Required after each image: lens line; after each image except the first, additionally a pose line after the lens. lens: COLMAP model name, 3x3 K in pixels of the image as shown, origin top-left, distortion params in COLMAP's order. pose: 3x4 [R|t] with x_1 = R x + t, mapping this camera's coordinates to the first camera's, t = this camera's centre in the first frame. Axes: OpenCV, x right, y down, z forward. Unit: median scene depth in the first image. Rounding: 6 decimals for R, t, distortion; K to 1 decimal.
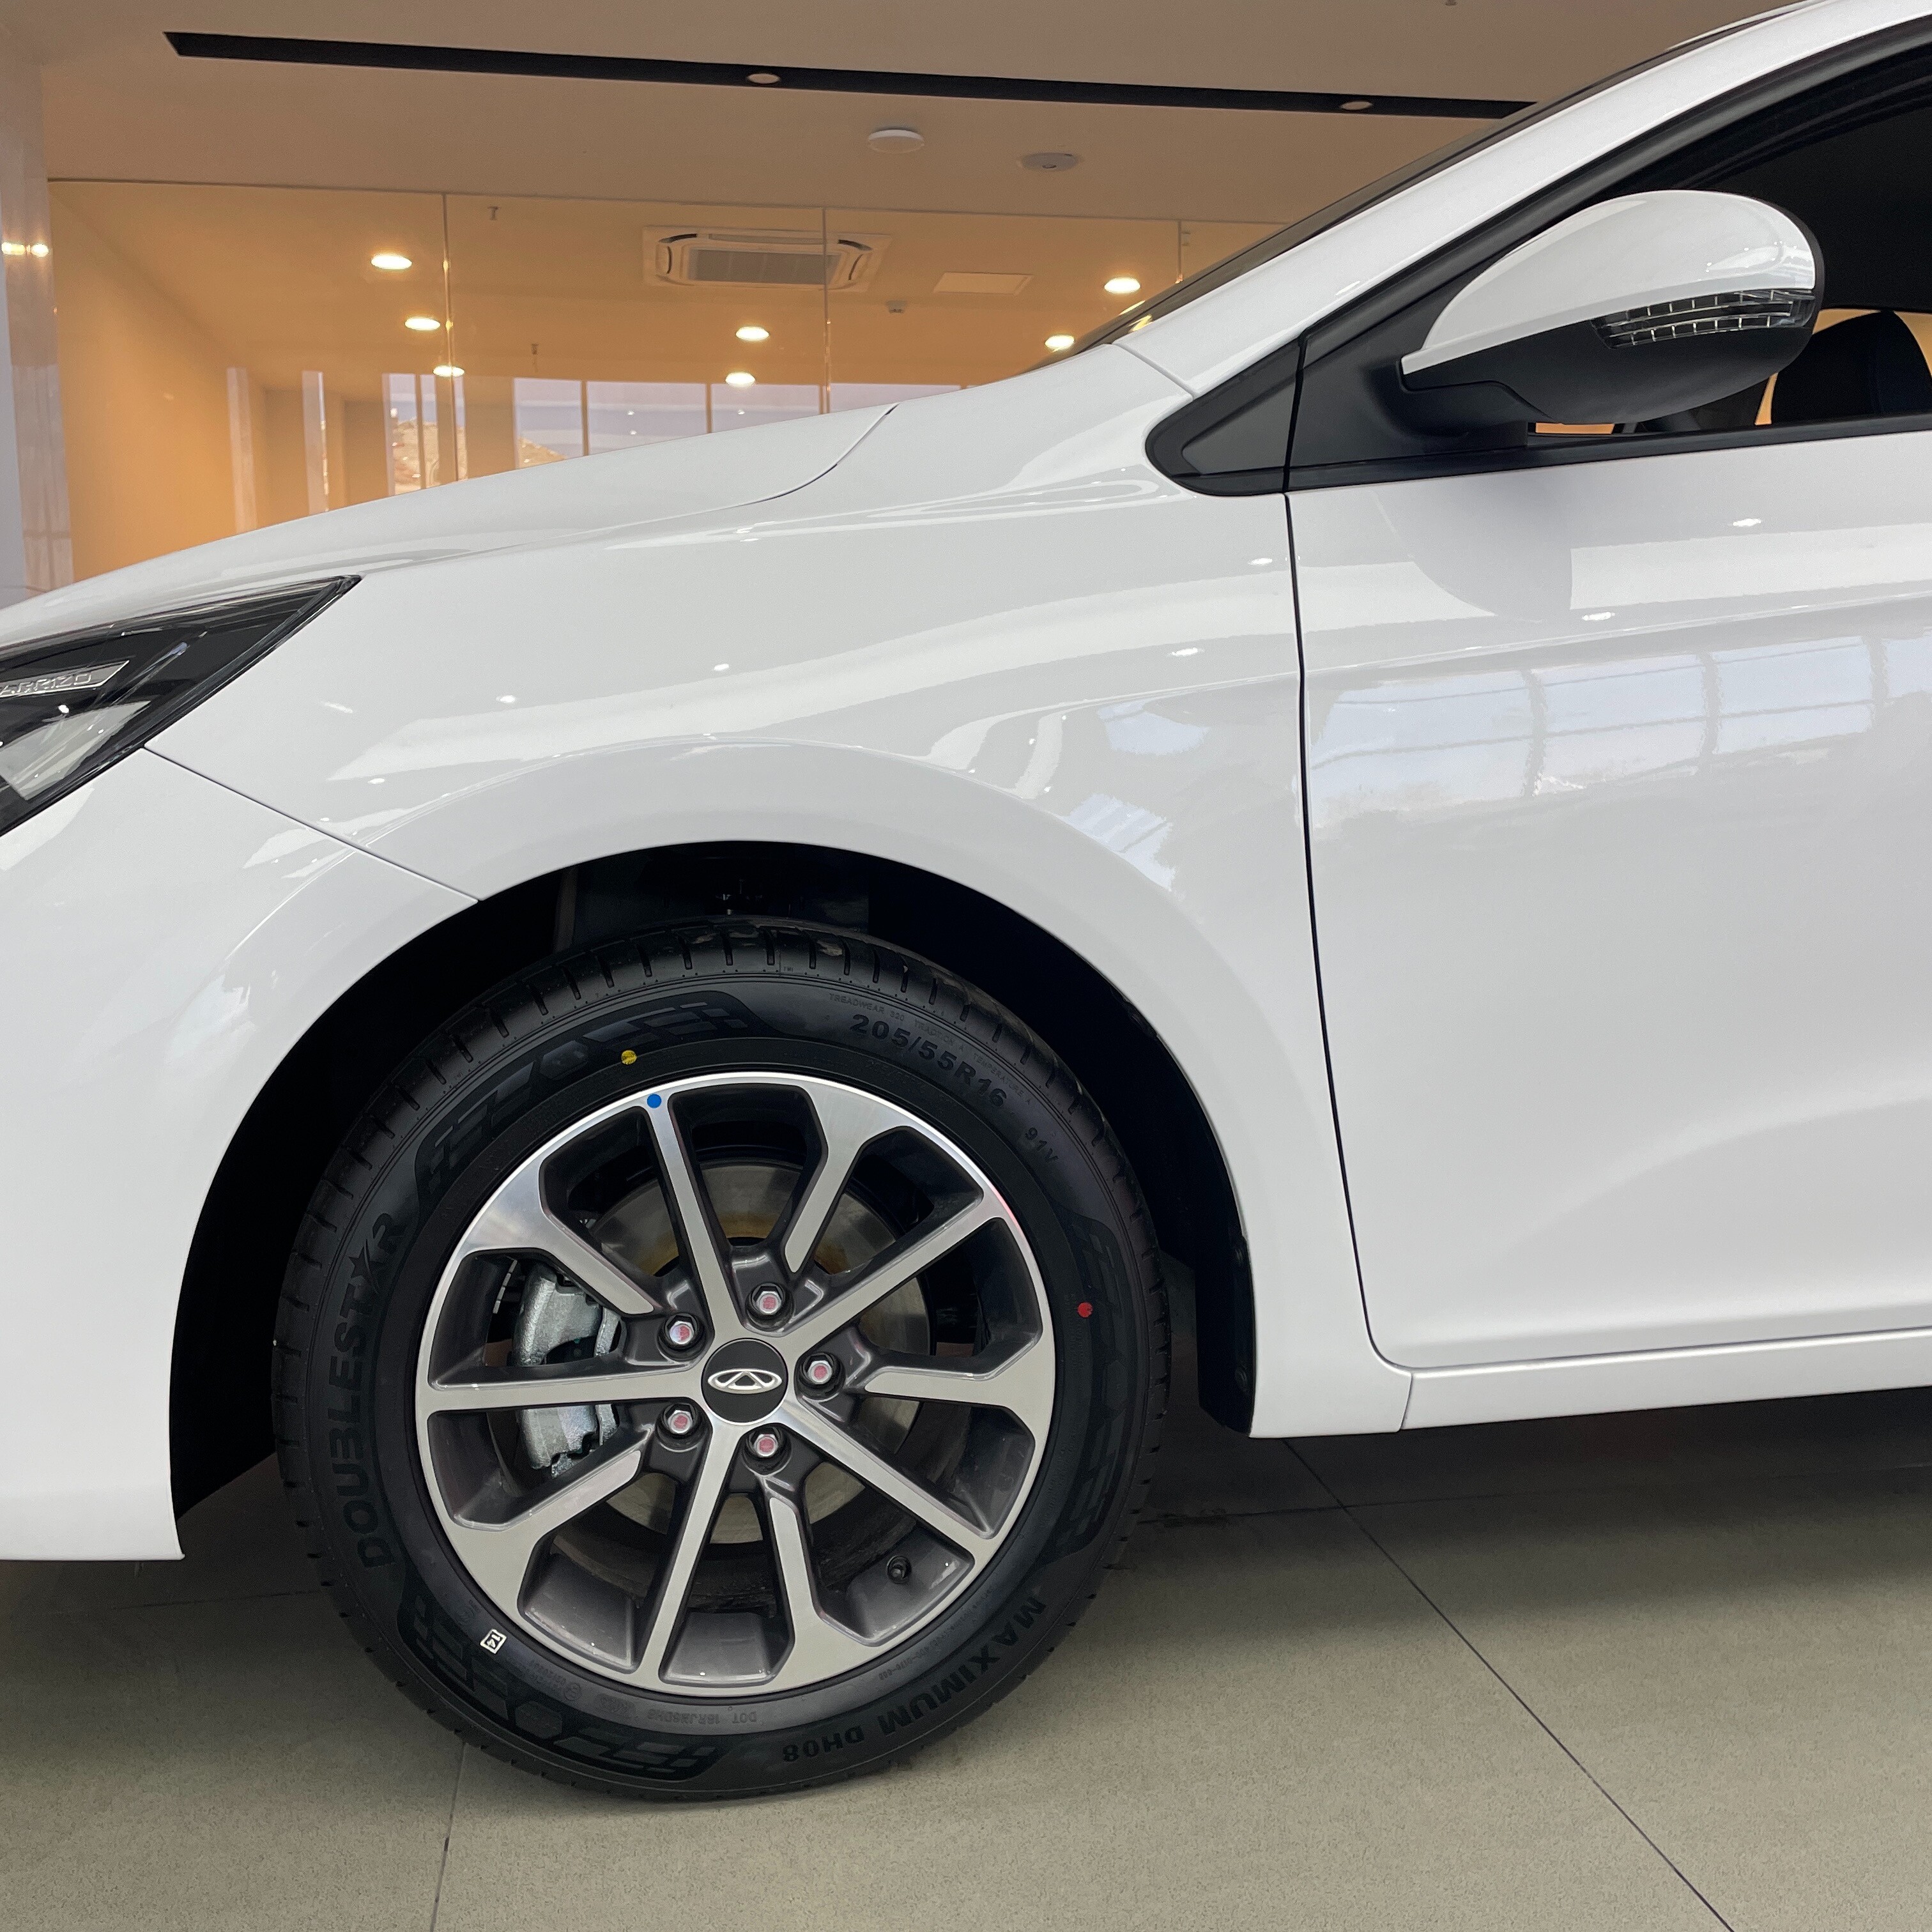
lens RADIAL K [[1903.5, 0, 961.8], [0, 1903.5, 937.9], [0, 0, 1]] dist [0.143299, -0.272989]
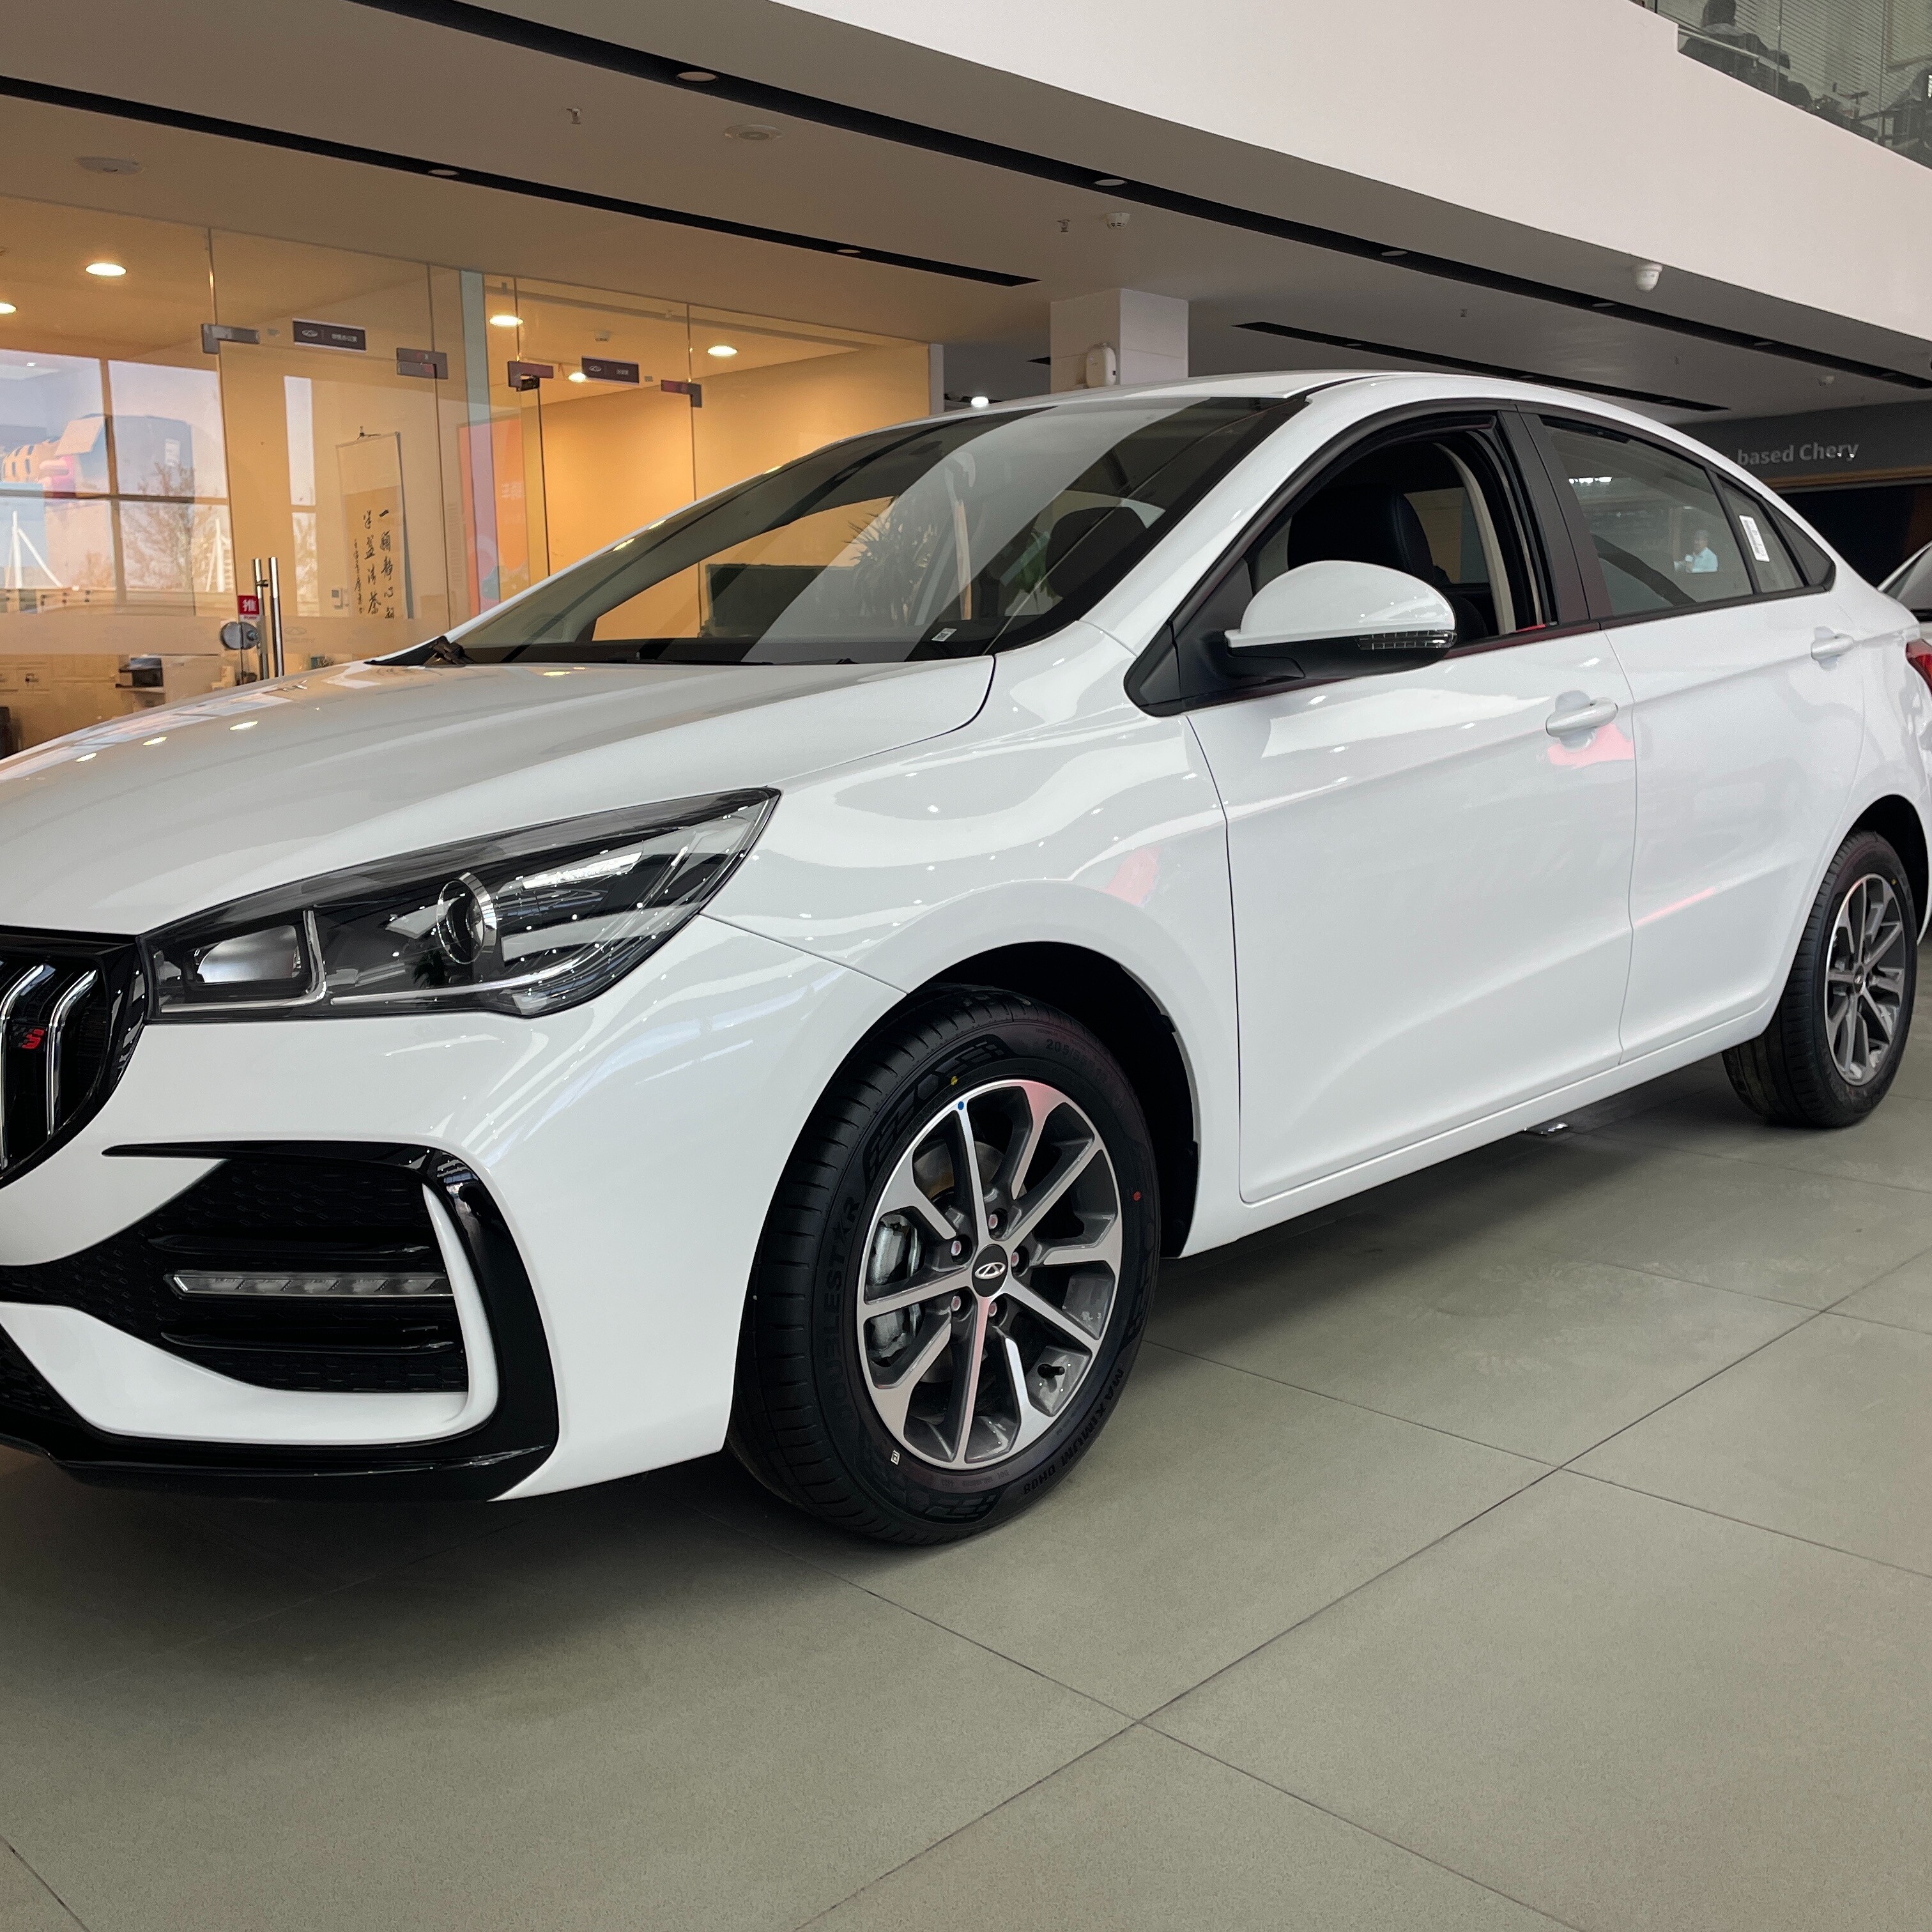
lens RADIAL K [[1903.5, 0, 961.8], [0, 1903.5, 937.9], [0, 0, 1]] dist [0.143299, -0.272989]
pose [[0.811402, -0.078639, 0.579174, -1.046837], [0.059314, 0.996871, 0.052256, -0.135482], [-0.581471, -0.008047, 0.813527, -0.296521]]
